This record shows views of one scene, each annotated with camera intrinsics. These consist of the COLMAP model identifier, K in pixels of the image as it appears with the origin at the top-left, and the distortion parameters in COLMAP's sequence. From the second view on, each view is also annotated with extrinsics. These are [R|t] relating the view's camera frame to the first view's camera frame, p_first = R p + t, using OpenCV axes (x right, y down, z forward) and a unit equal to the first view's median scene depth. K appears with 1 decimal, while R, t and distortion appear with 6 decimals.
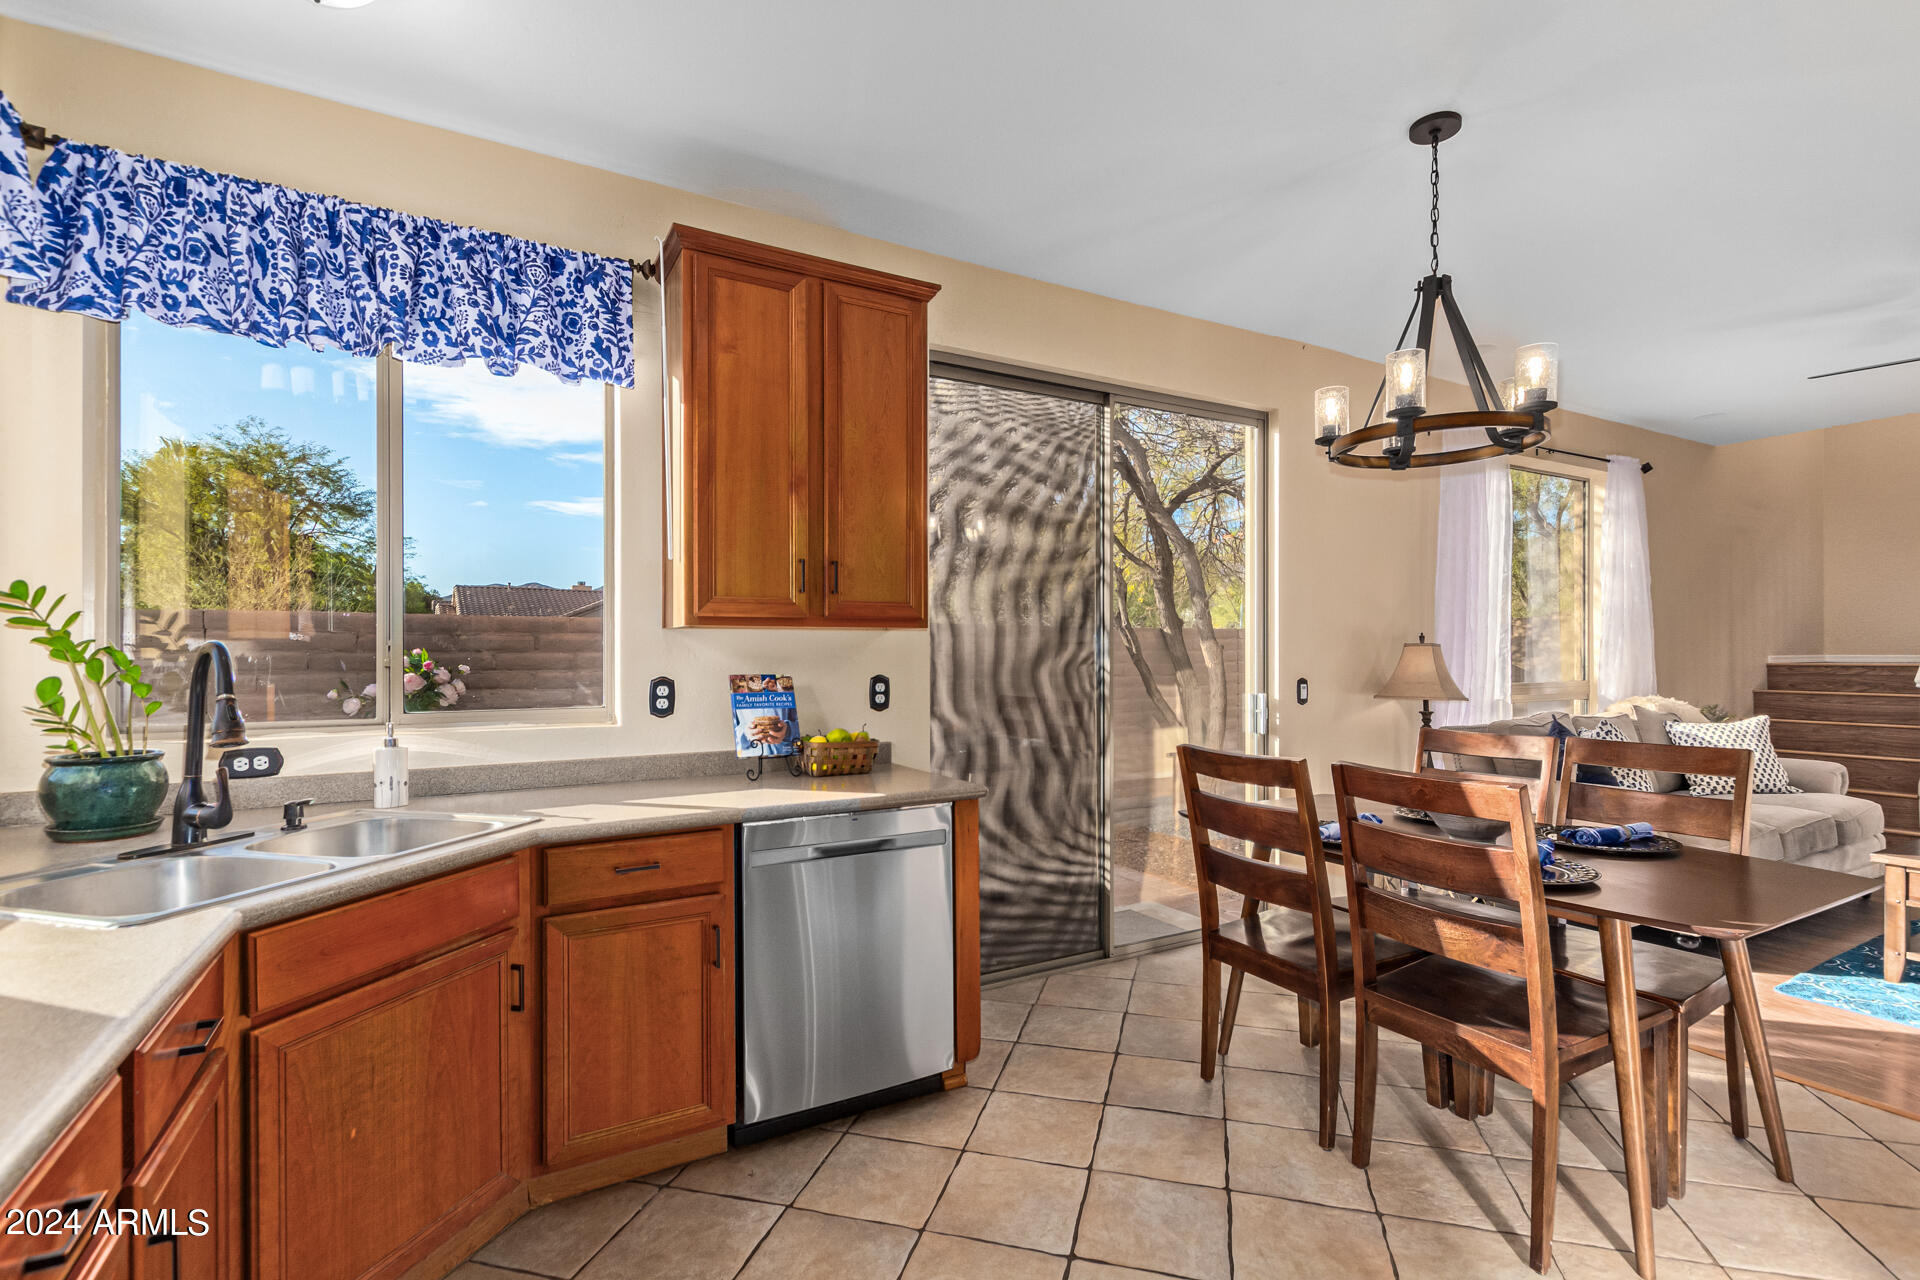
lens RADIAL K [[889.2, 0, 971.2], [0, 889.2, 643.2], [0, 0, 1]] dist [0.007611, -0.000676]
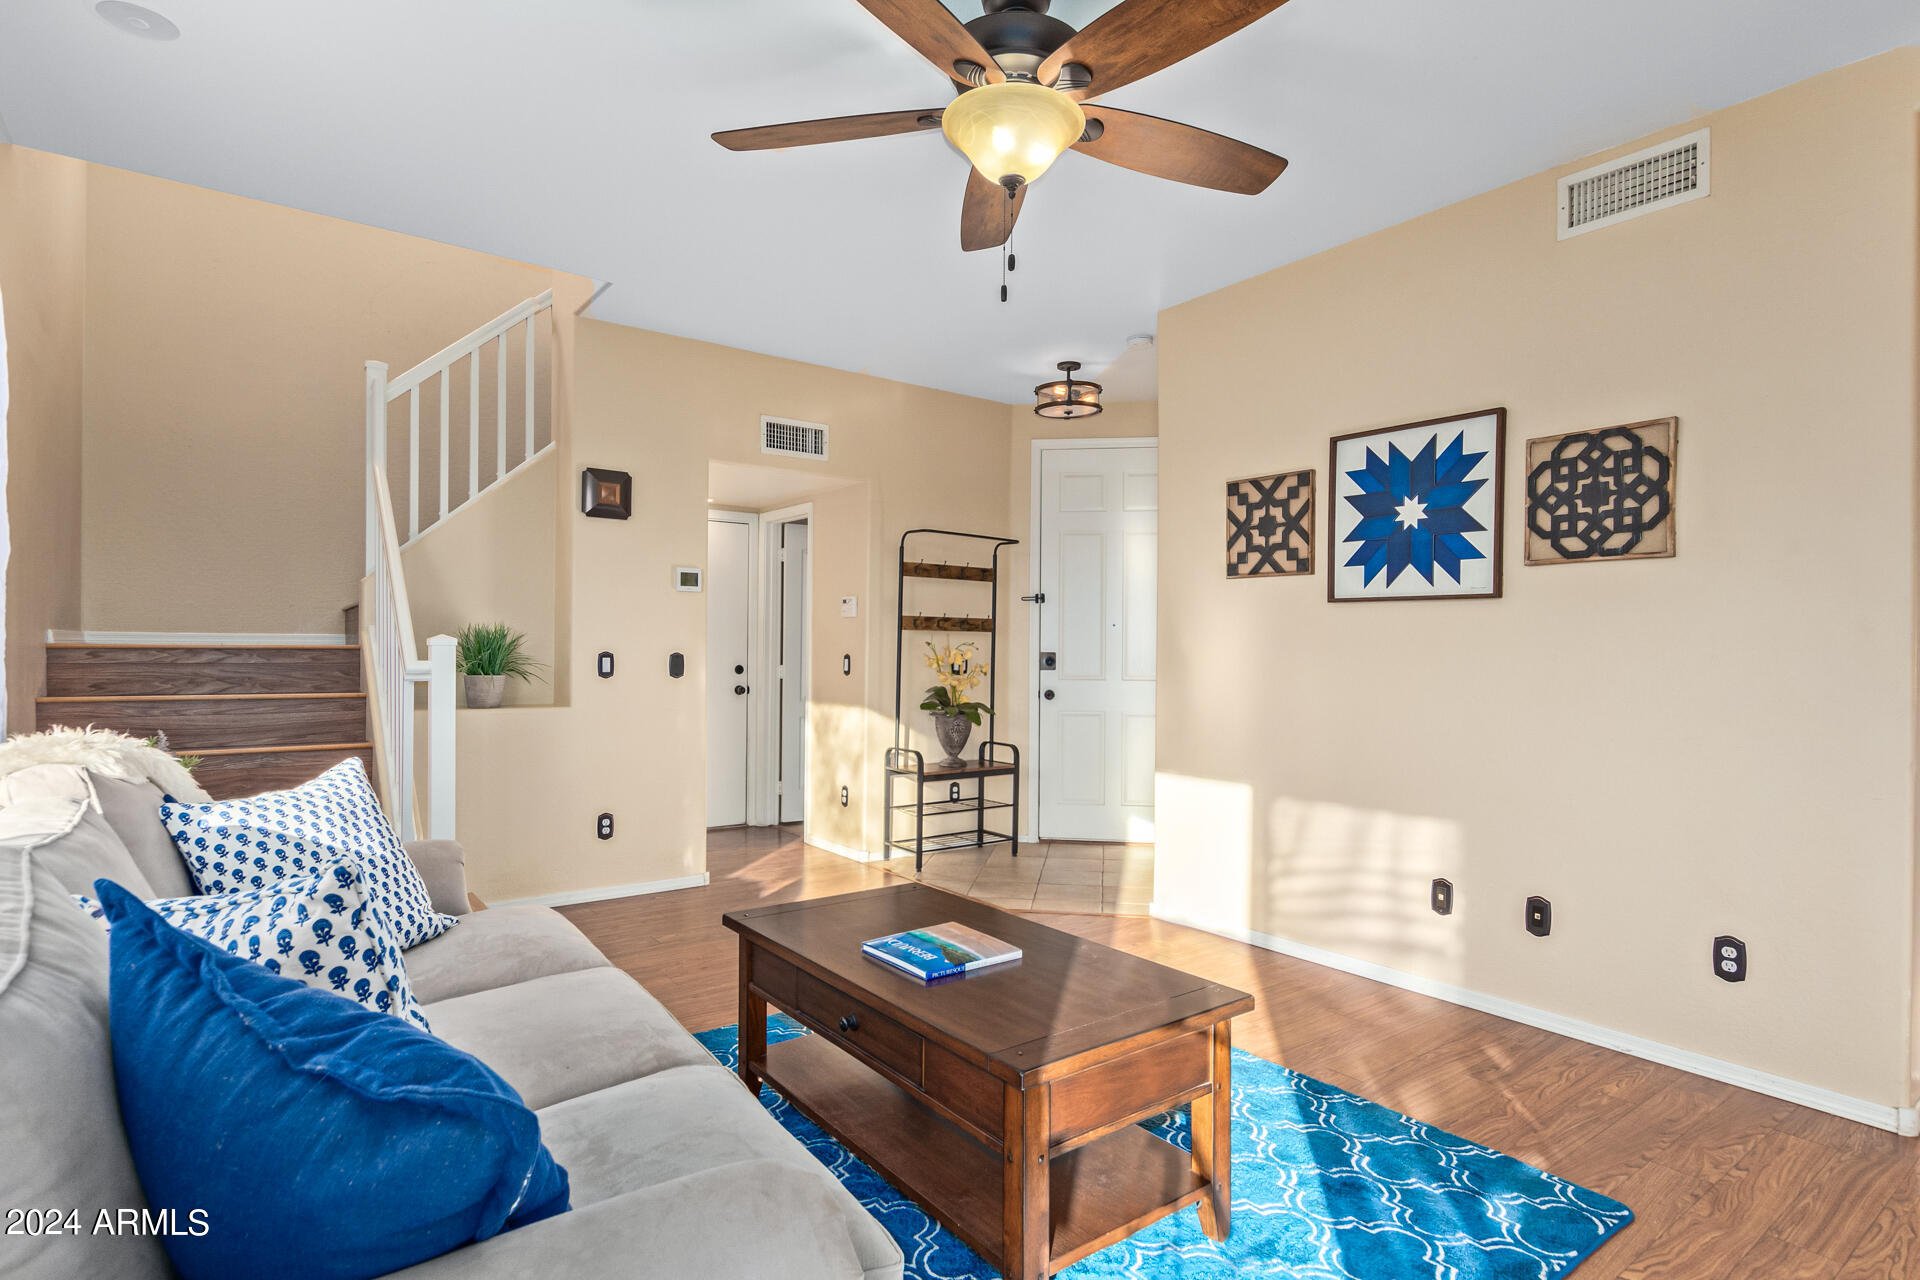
lens RADIAL K [[980.7, 0, 981.3], [0, 980.7, 578.1], [0, 0, 1]] dist [-0.000633, 0.000338]
pose [[-0.132124, 0.080786, 0.987936, 0.298910], [-0.016410, 0.996358, -0.083670, 0.025337], [-0.991097, -0.027266, -0.130317, 0.598297]]
